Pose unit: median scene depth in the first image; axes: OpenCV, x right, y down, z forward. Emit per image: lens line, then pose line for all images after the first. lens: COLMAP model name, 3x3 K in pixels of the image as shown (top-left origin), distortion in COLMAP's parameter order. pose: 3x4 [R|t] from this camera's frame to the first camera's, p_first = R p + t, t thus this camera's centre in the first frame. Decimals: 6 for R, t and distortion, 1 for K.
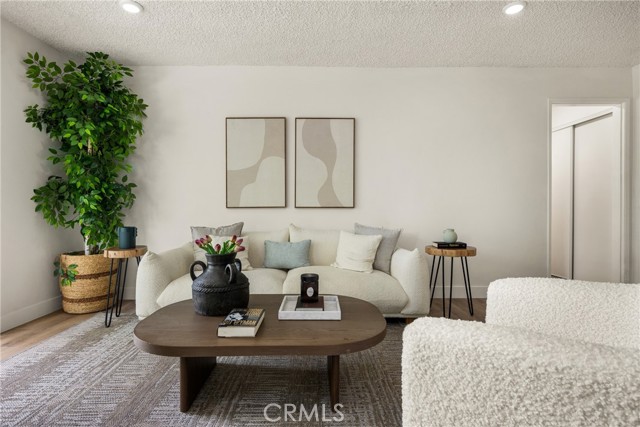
lens RADIAL K [[341.7, 0, 330.9], [0, 341.7, 208.6], [0, 0, 1]] dist [-0.005148, 0.002821]
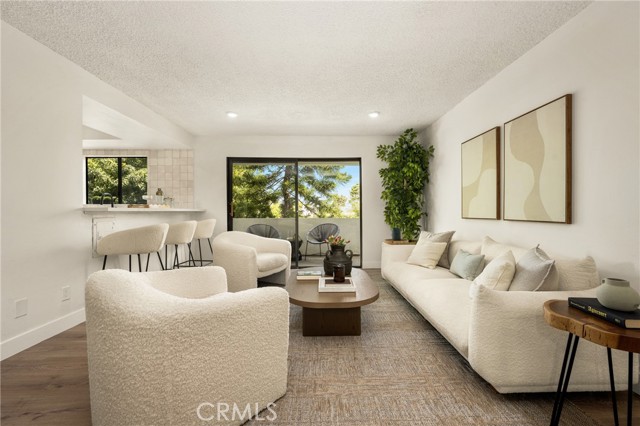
lens RADIAL K [[260.7, 0, 322.4], [0, 260.7, 212.0], [0, 0, 1]] dist [0.001176, 0.000064]
pose [[-0.008301, 0.003383, -0.999960, 0.683523], [0.010871, 0.999935, 0.003293, -0.037030], [0.999906, -0.010843, -0.008337, 0.566696]]
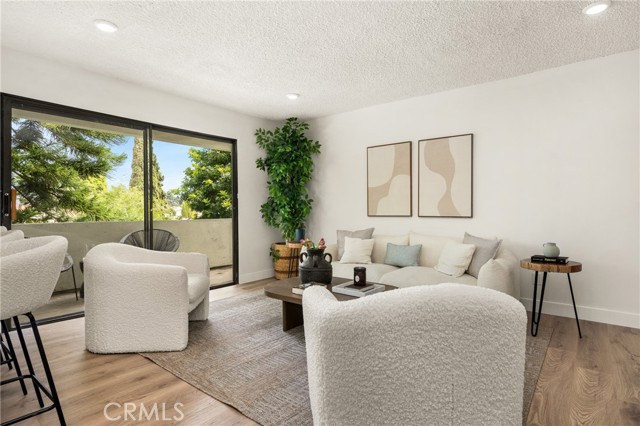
lens RADIAL K [[341.7, 0, 315.8], [0, 341.7, 212.1], [0, 0, 1]] dist [-0.005148, 0.002821]
pose [[0.768553, 0.005193, -0.639765, 0.424115], [0.004167, 0.999905, 0.013123, -0.039805], [0.639772, -0.012751, 0.768459, -0.153514]]
